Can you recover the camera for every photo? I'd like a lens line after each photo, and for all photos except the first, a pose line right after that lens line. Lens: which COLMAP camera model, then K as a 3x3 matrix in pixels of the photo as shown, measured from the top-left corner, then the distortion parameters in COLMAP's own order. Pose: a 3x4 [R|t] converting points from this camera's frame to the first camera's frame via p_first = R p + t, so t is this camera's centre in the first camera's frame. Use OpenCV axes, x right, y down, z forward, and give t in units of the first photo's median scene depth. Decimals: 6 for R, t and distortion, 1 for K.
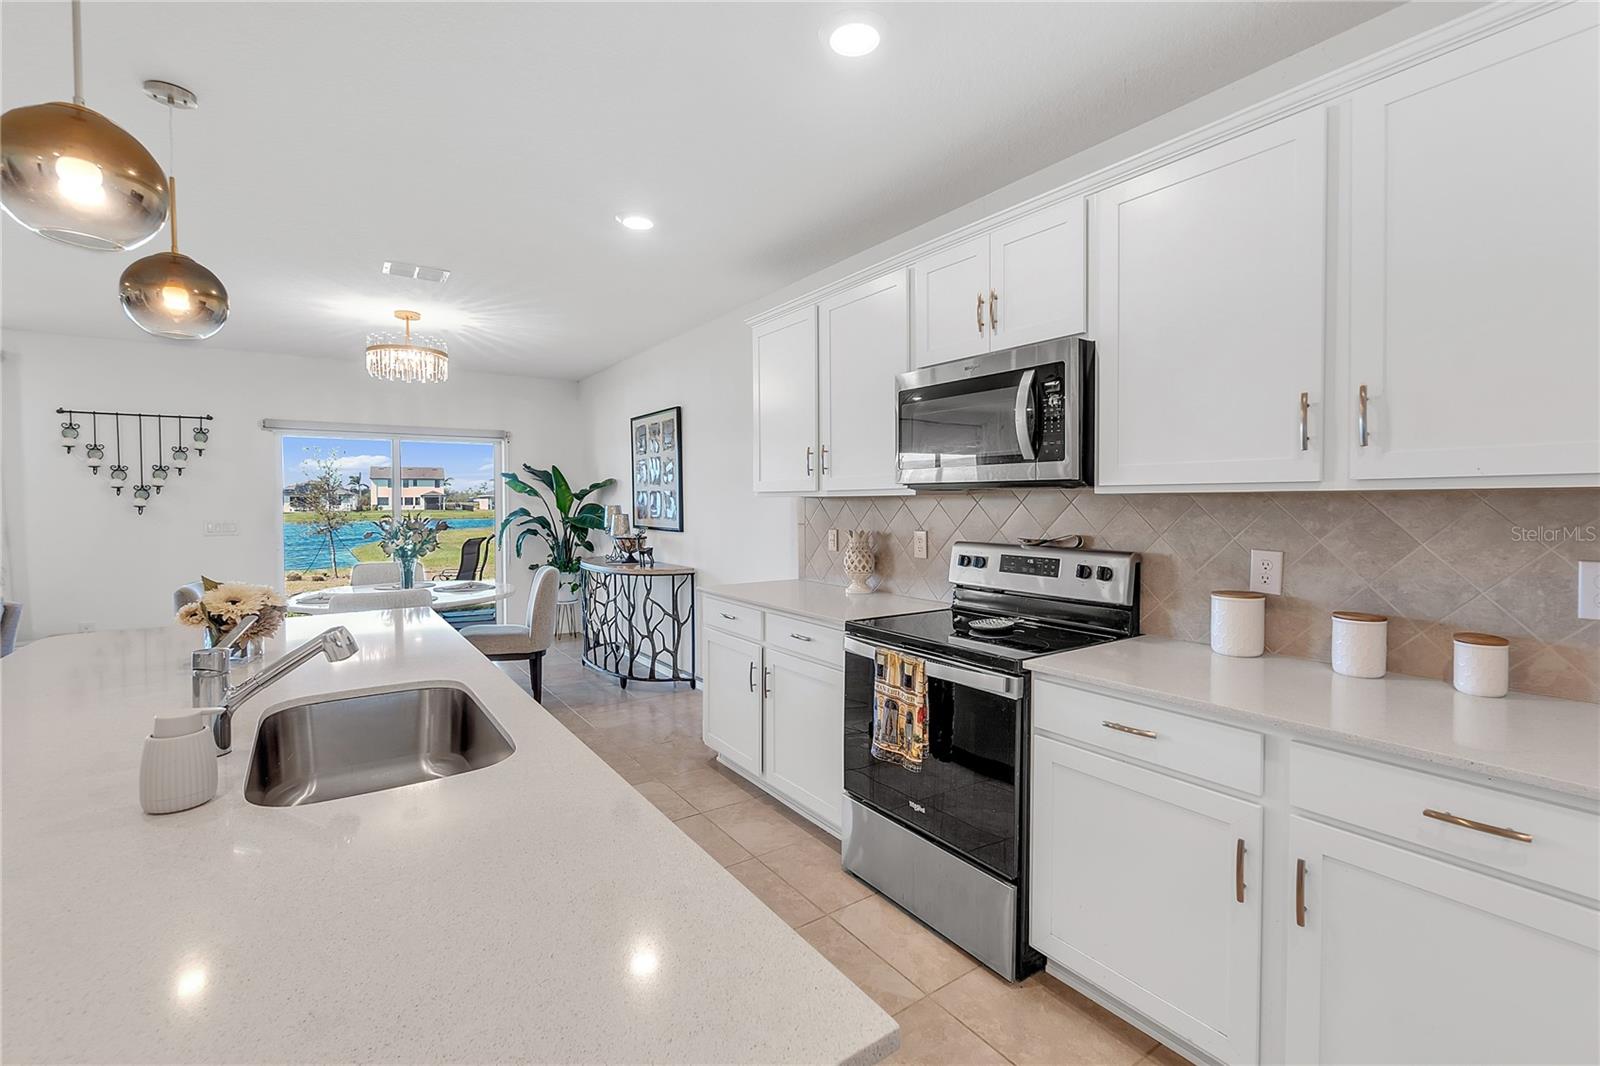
lens RADIAL K [[694.7, 0, 806.9], [0, 694.7, 519.3], [0, 0, 1]] dist [-0.004757, 0.000170]
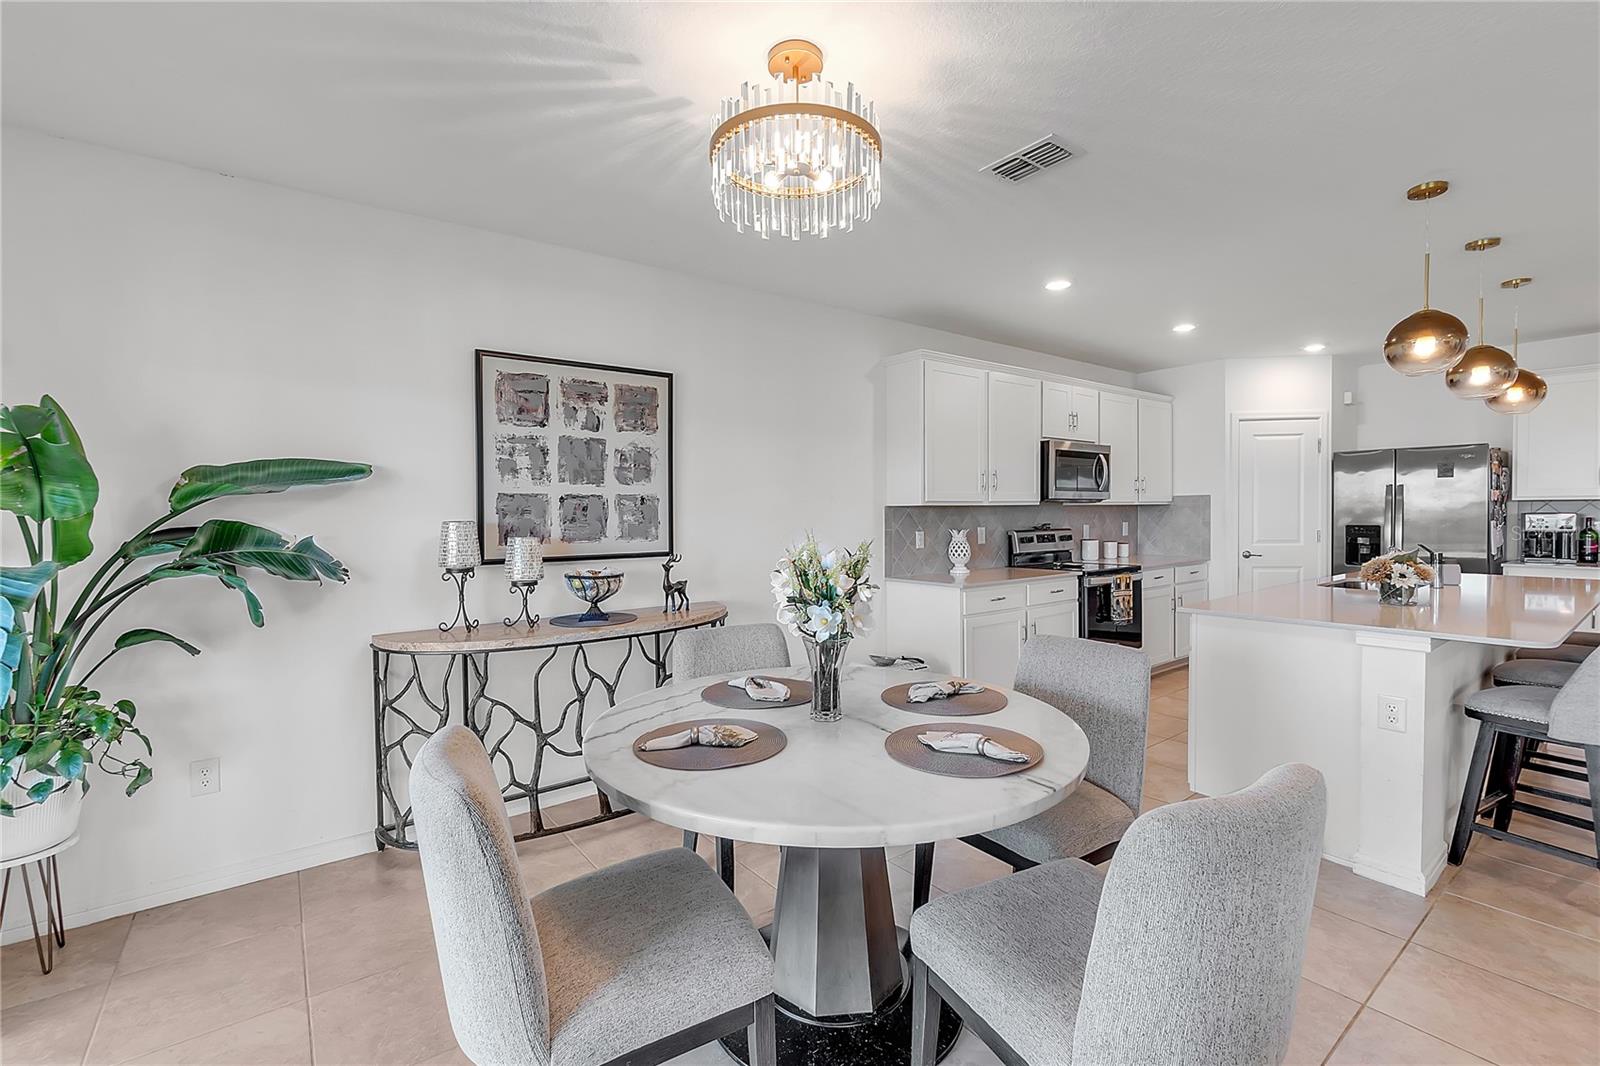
lens RADIAL K [[701.1, 0, 800.0], [0, 701.1, 533.0], [0, 0, 1]] dist [-0.009440, 0.000804]
pose [[-0.034886, -0.026639, 0.999036, -1.362049], [0.037307, 0.998913, 0.027938, -0.029228], [-0.998695, 0.038245, -0.033855, 1.382289]]
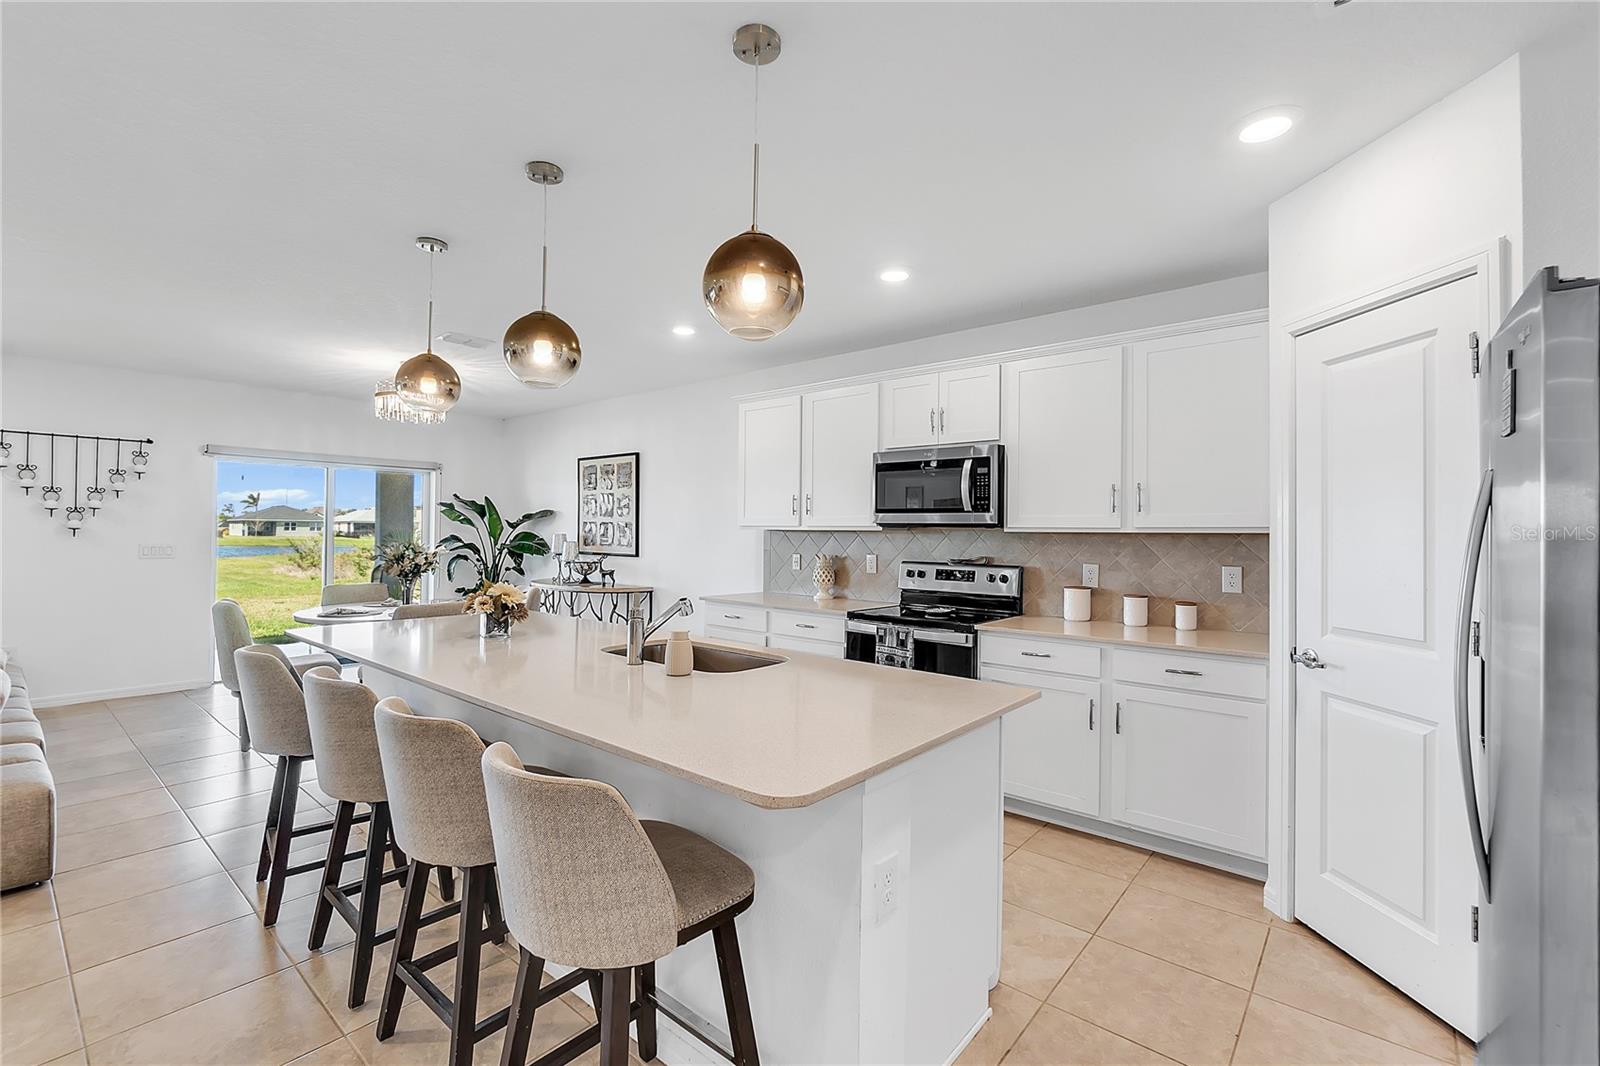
lens RADIAL K [[699.4, 0, 799.4], [0, 699.4, 528.5], [0, 0, 1]] dist [-0.000580, 0.000334]
pose [[0.967397, 0.015975, 0.252759, -0.333452], [-0.007782, 0.999412, -0.033381, 0.011256], [-0.253144, 0.030325, 0.966953, -0.361955]]
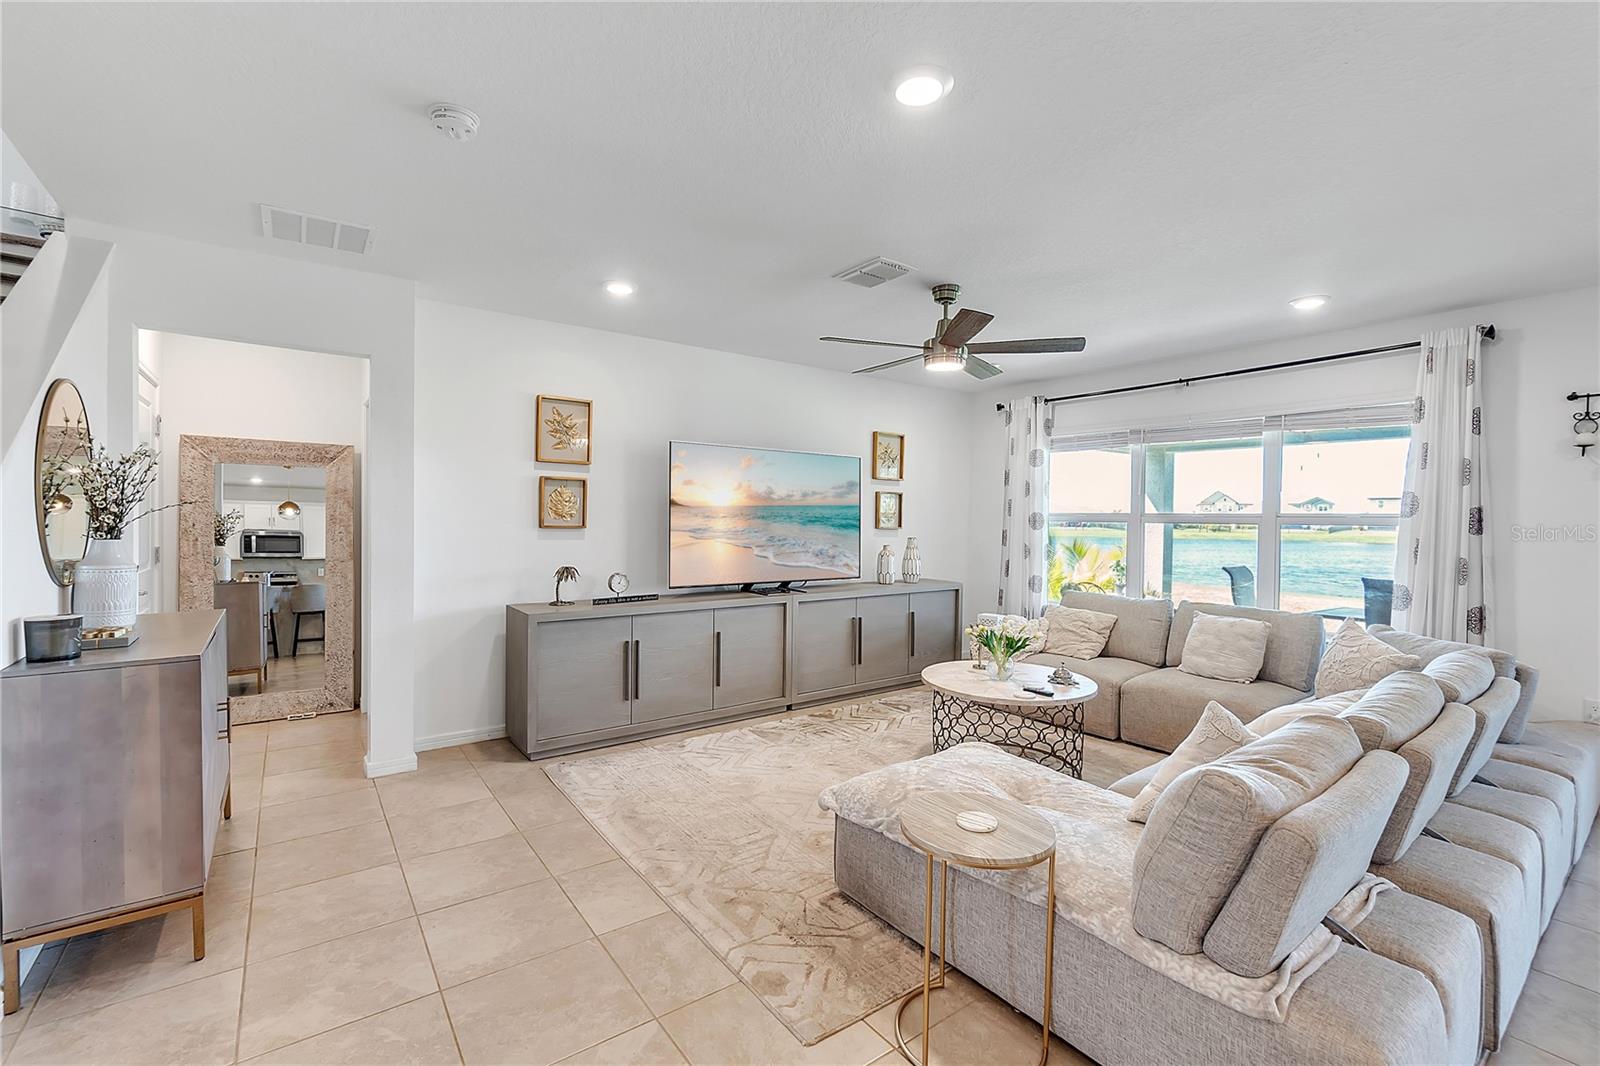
lens RADIAL K [[696.3, 0, 799.3], [0, 696.3, 526.0], [0, 0, 1]] dist [-0.001677, -0.000300]
pose [[0.024090, 0.013867, -0.999614, -0.577667], [-0.037271, 0.999221, 0.012963, -0.005464], [0.999015, 0.036944, 0.024588, 0.290708]]
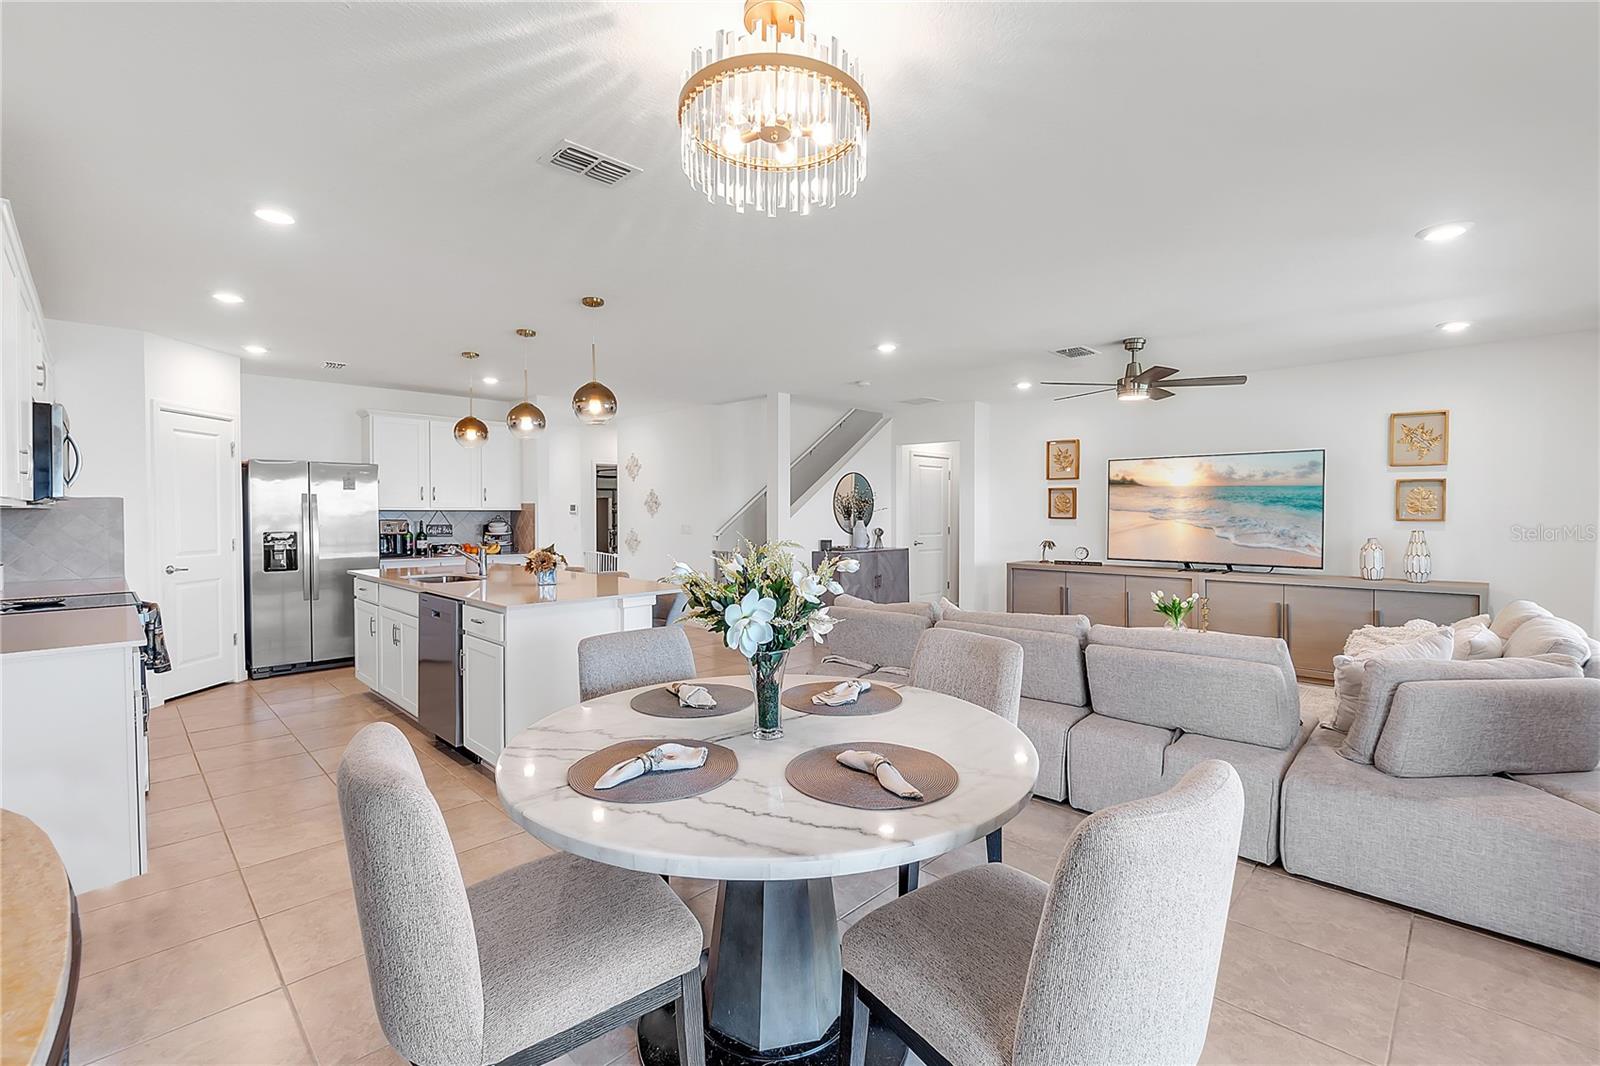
lens RADIAL K [[697.2, 0, 795.2], [0, 697.2, 523.6], [0, 0, 1]] dist [-0.003456, 0.000001]
pose [[-0.985209, 0.007330, -0.171198, -0.702319], [0.000110, 0.999111, 0.042148, -0.043805], [0.171355, 0.041506, -0.984335, 1.880990]]
